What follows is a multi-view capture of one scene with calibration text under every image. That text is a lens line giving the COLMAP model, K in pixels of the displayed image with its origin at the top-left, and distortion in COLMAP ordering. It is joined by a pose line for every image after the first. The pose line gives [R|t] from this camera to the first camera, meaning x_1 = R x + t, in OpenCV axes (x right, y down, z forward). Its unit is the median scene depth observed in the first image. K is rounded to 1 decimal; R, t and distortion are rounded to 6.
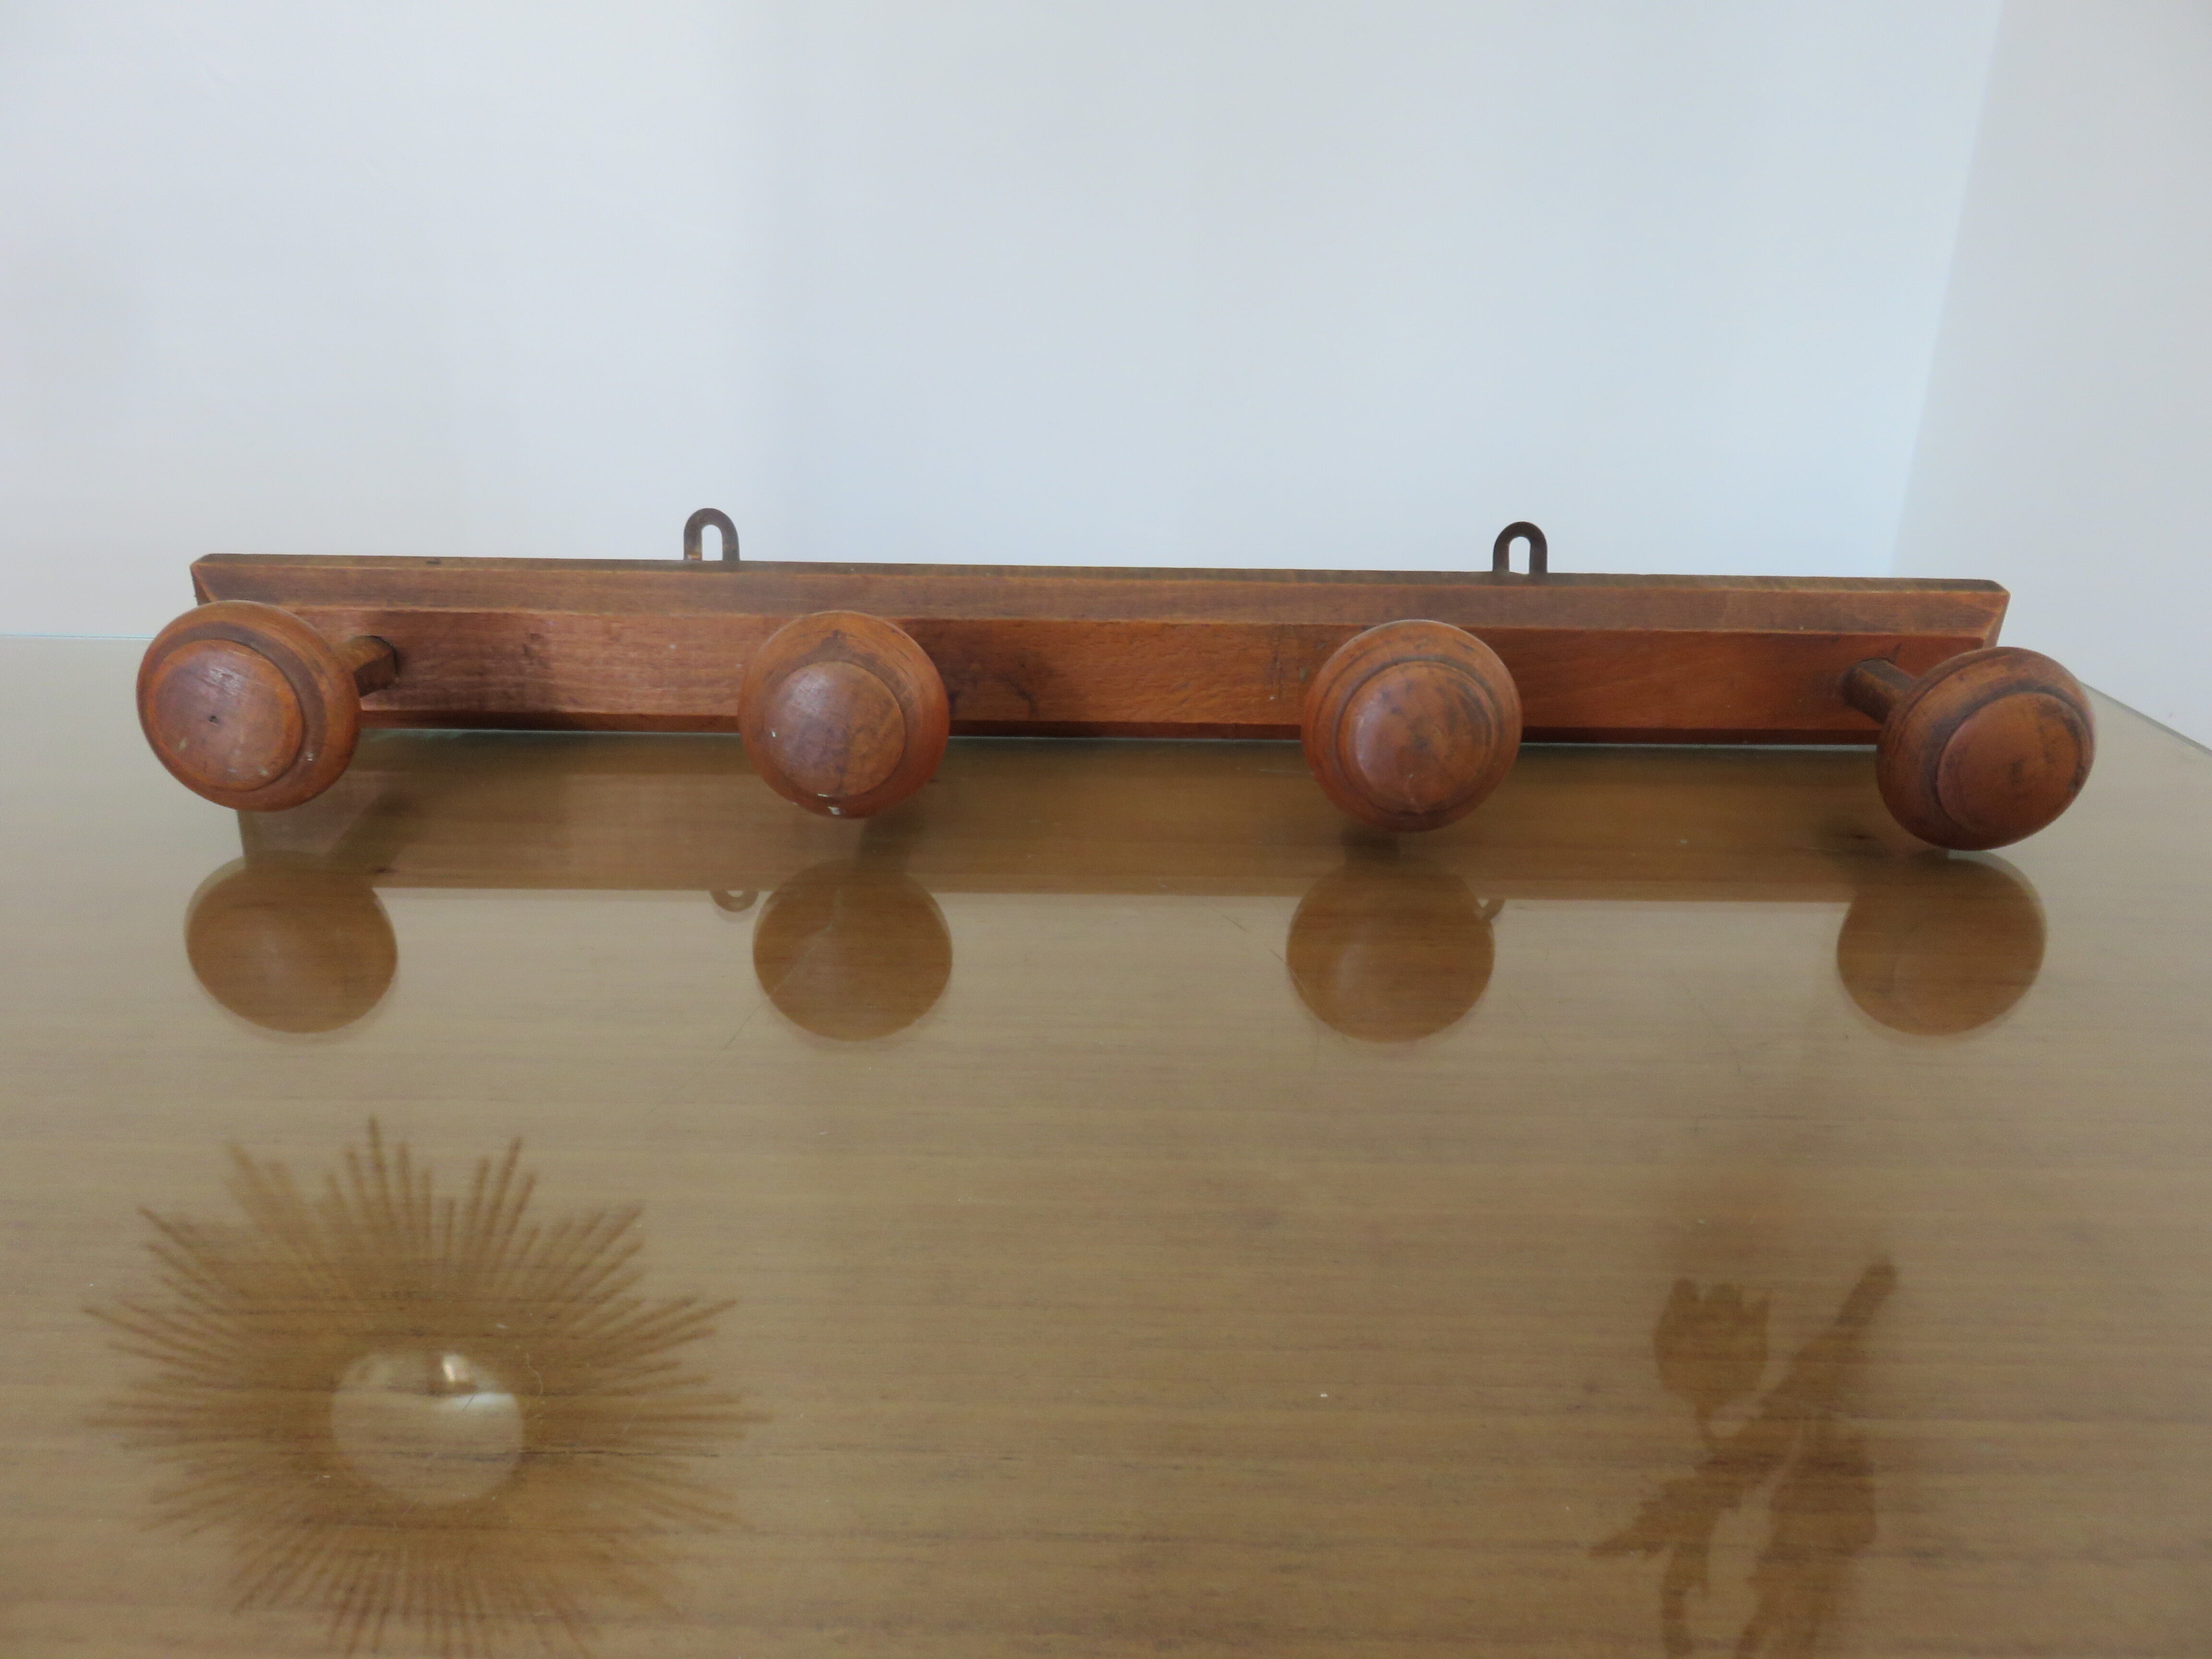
lens RADIAL K [[1671.3, 0, 1110.8], [0, 1671.3, 818.3], [0, 0, 1]] dist [-0.005132, -0.011666]
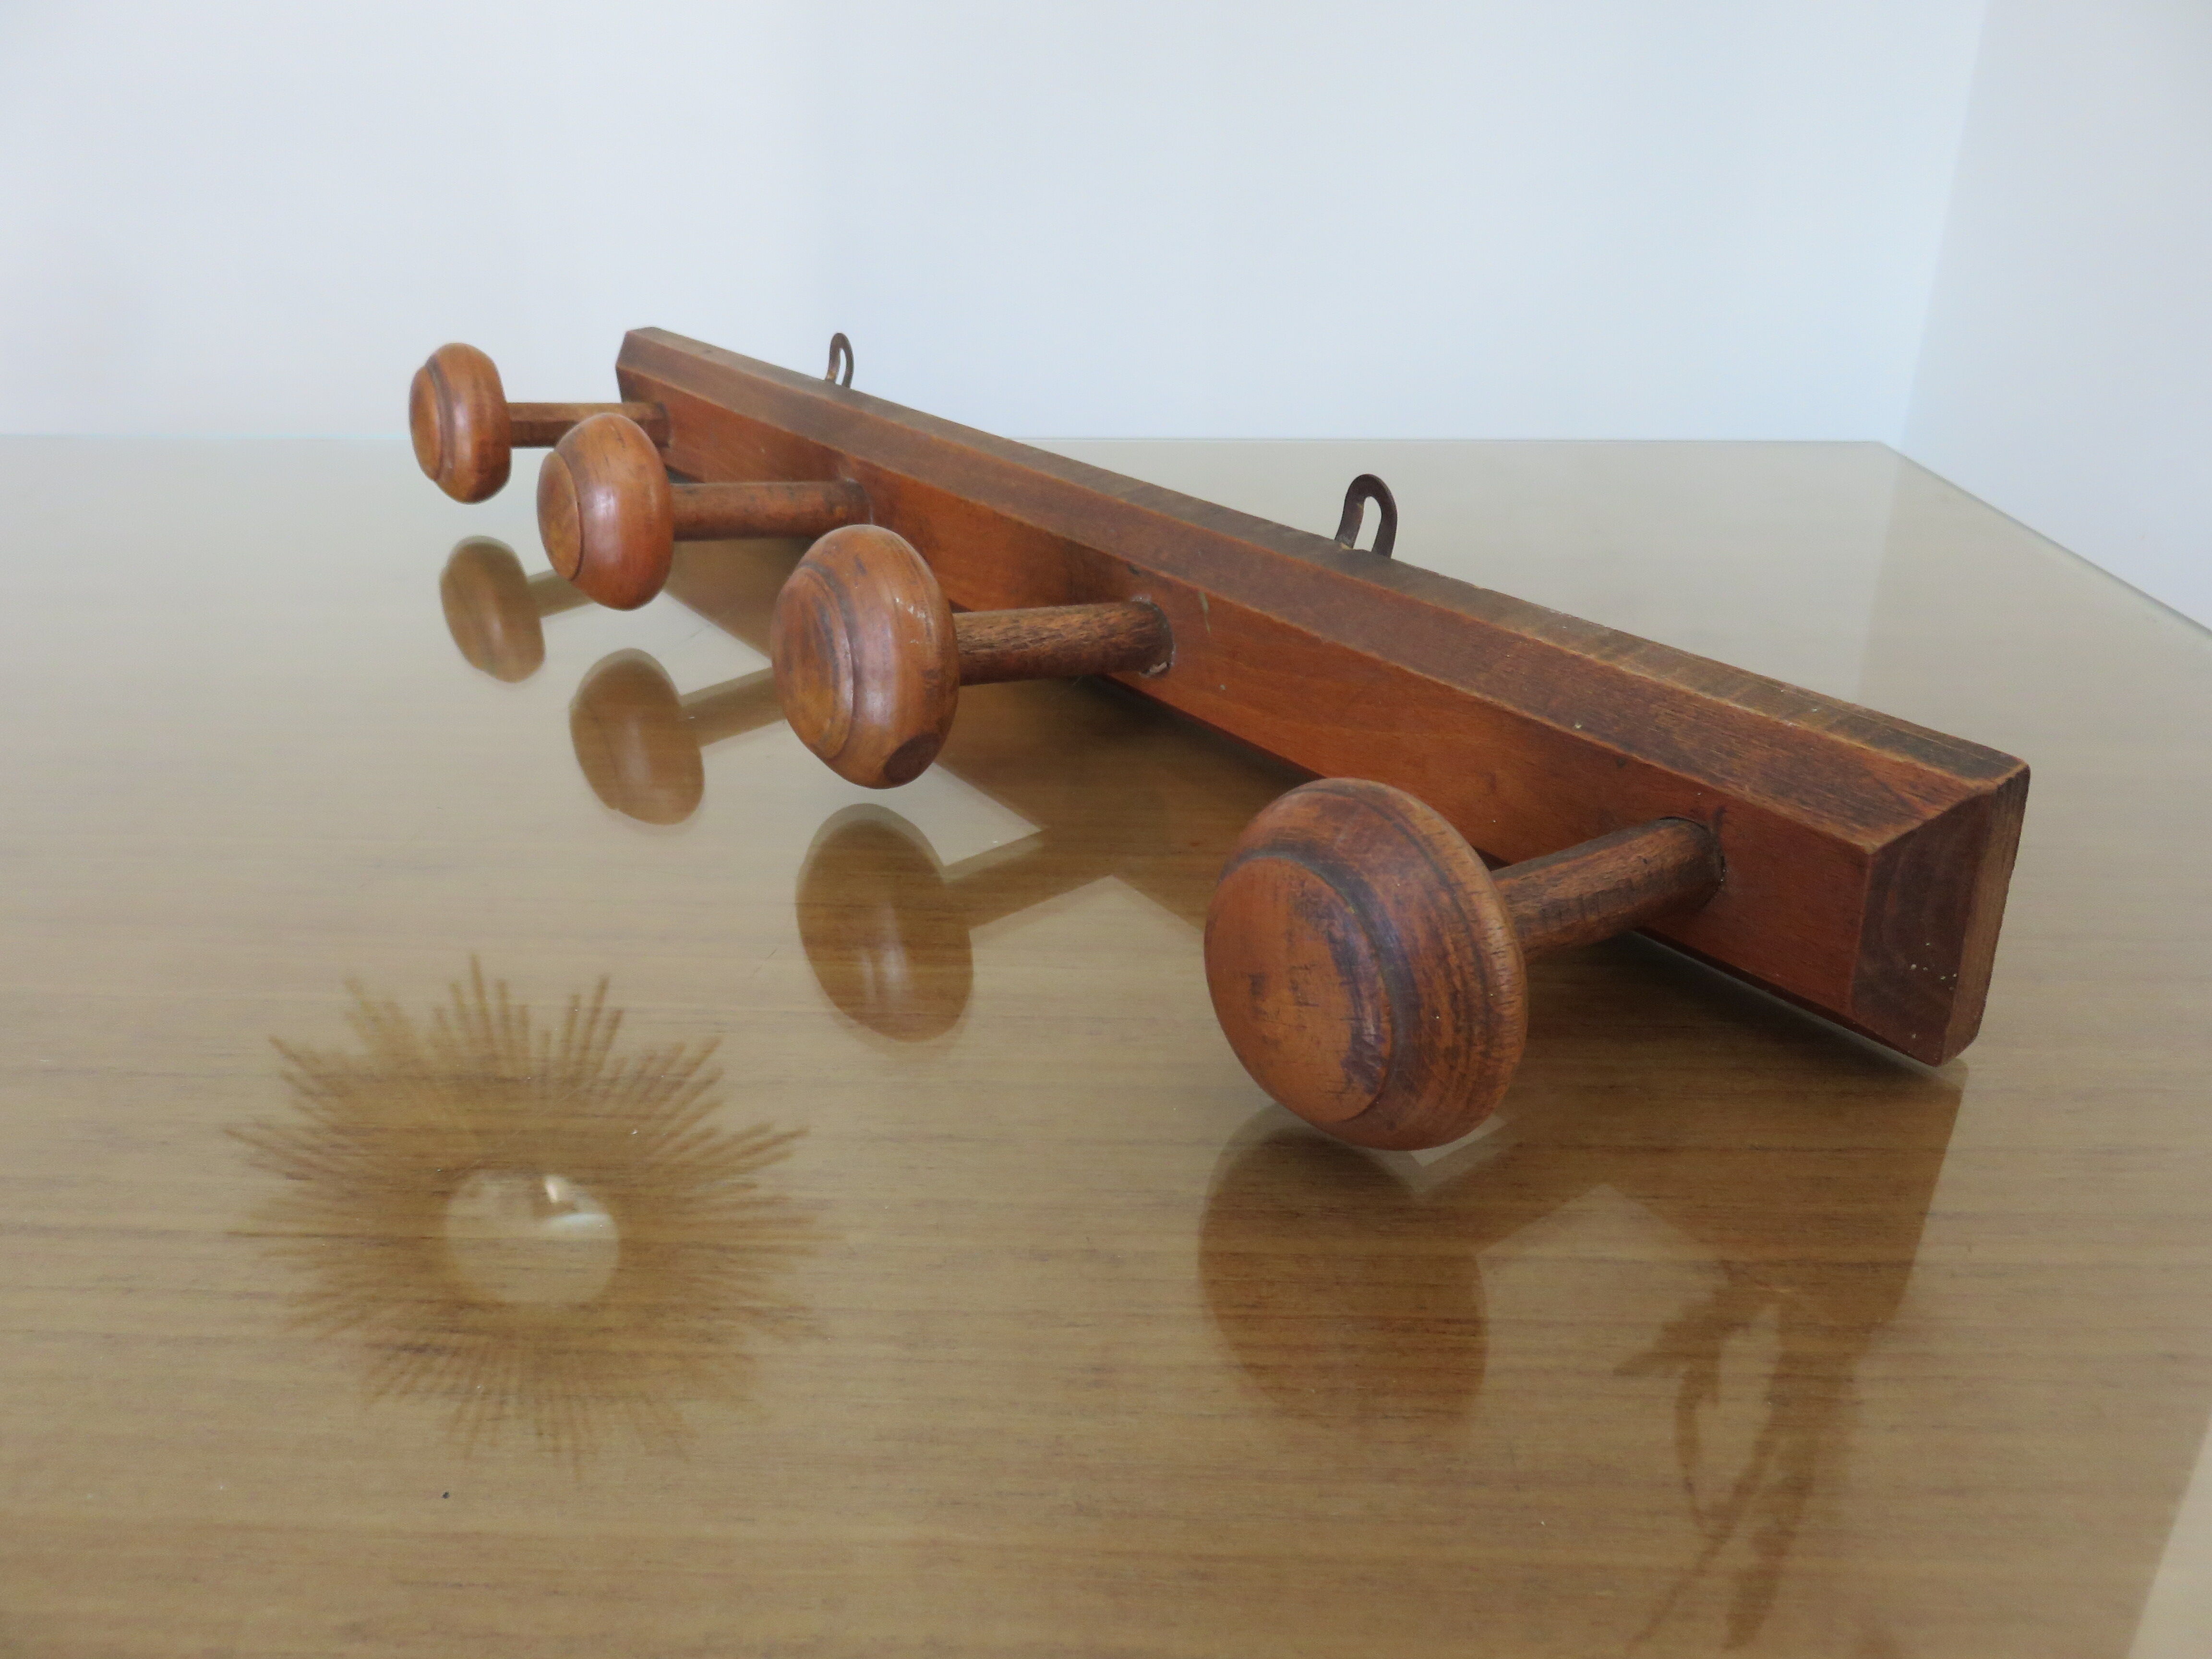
lens RADIAL K [[1671.3, 0, 1115.1], [0, 1671.3, 851.0], [0, 0, 1]] dist [-0.005132, -0.011666]
pose [[0.557278, 0.337273, -0.758741, 0.789409], [-0.290350, 0.935253, 0.202480, -0.145996], [0.777906, 0.107463, 0.619123, 0.524287]]
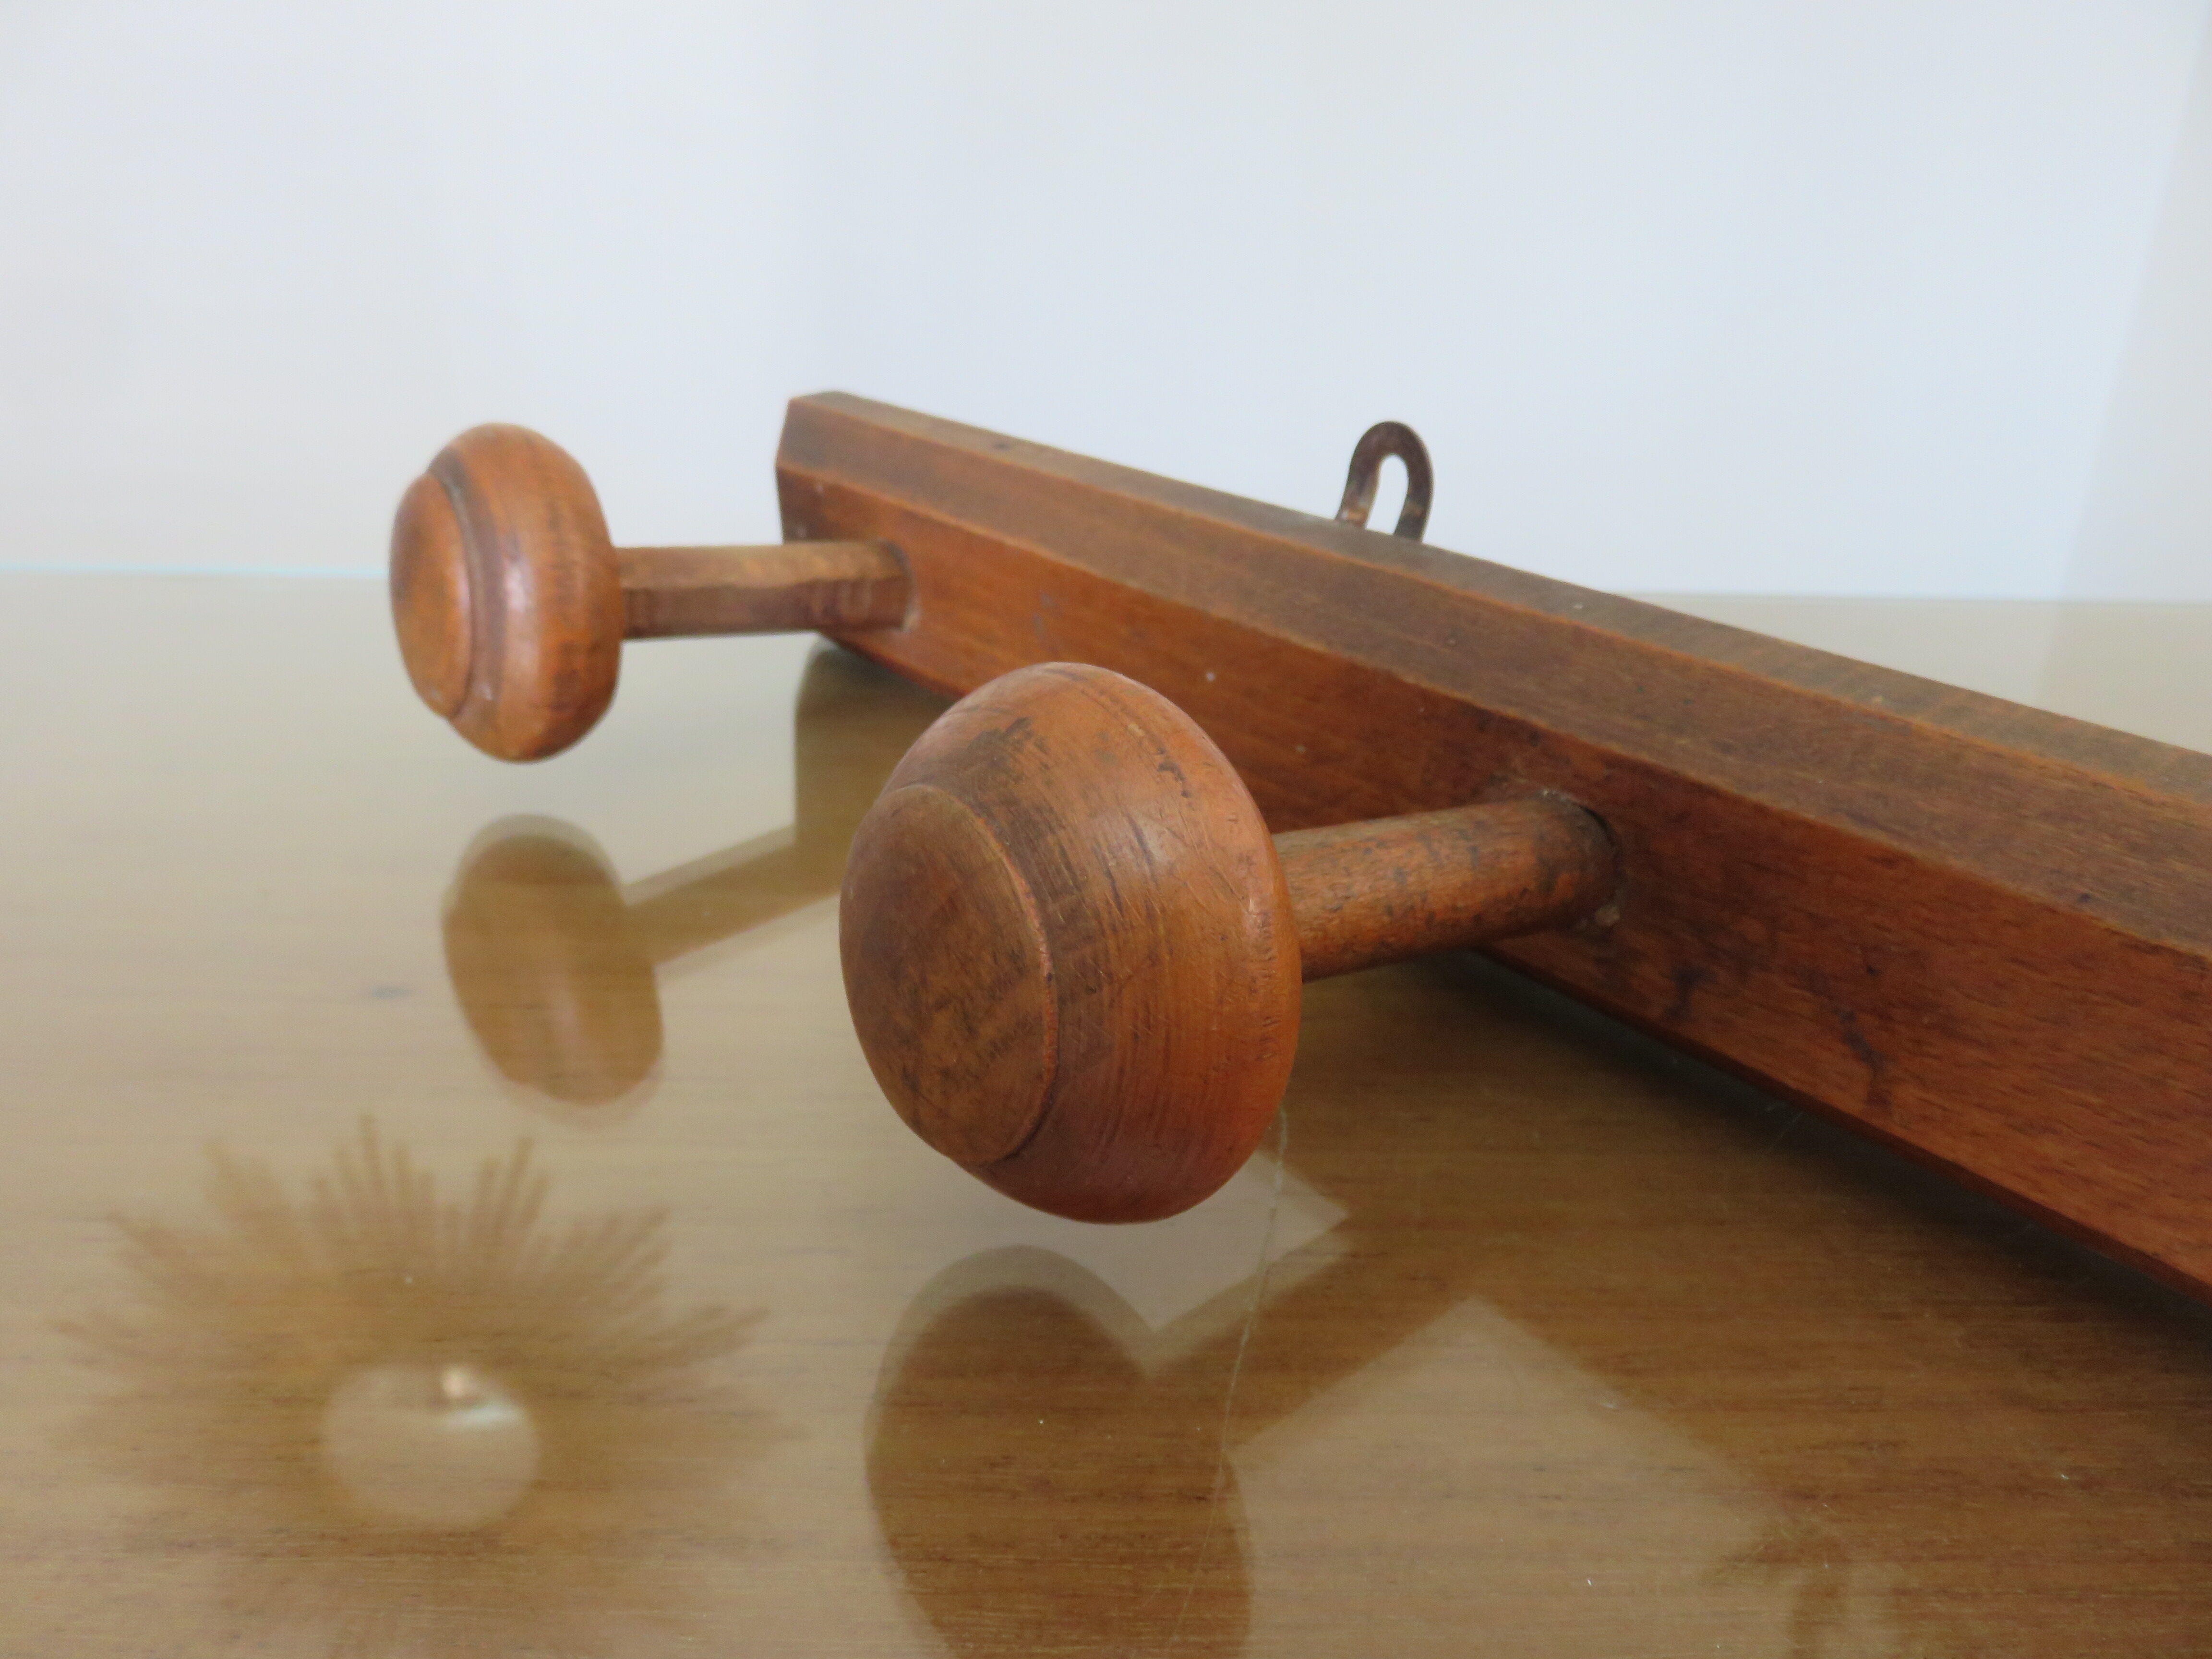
lens RADIAL K [[1671.3, 0, 1123.4], [0, 1671.3, 811.0], [0, 0, 1]] dist [-0.005132, -0.011666]
pose [[0.610963, 0.299375, -0.732870, 0.098154], [-0.300886, 0.944082, 0.134818, -0.124078], [0.732251, 0.138142, 0.666877, 0.651818]]
